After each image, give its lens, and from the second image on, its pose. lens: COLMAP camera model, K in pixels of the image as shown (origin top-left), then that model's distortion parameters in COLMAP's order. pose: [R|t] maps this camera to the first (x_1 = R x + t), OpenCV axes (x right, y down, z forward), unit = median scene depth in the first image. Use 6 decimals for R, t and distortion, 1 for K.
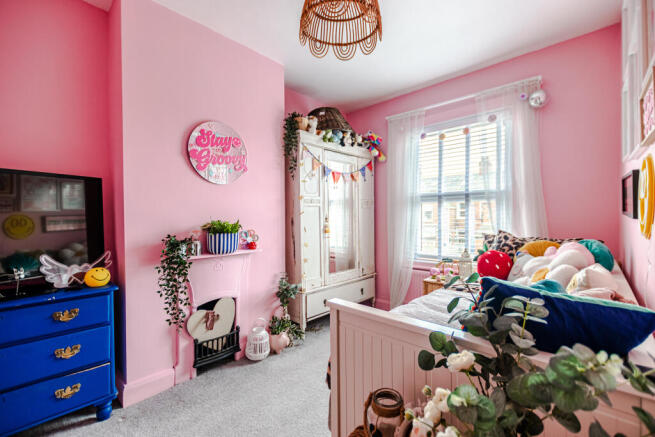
lens RADIAL K [[279.2, 0, 326.4], [0, 279.2, 217.7], [0, 0, 1]] dist [0.001456, -0.000141]
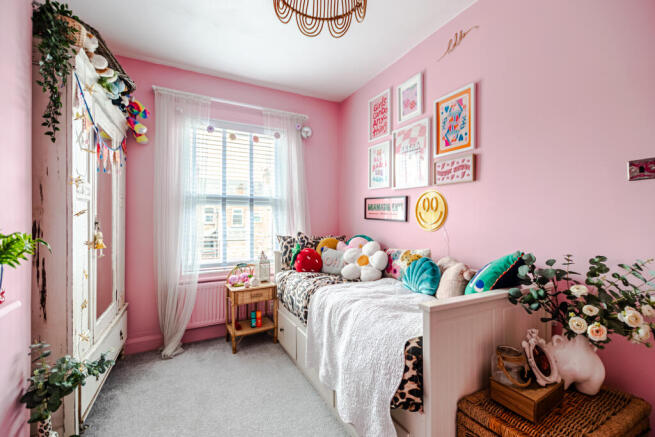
lens RADIAL K [[279.2, 0, 327.3], [0, 279.2, 218.2], [0, 0, 1]] dist [0.001456, -0.000141]
pose [[0.334224, 0.008400, 0.942456, -0.390381], [0.002003, 0.999952, -0.009623, -0.002233], [-0.942492, 0.005104, 0.334191, 0.390795]]
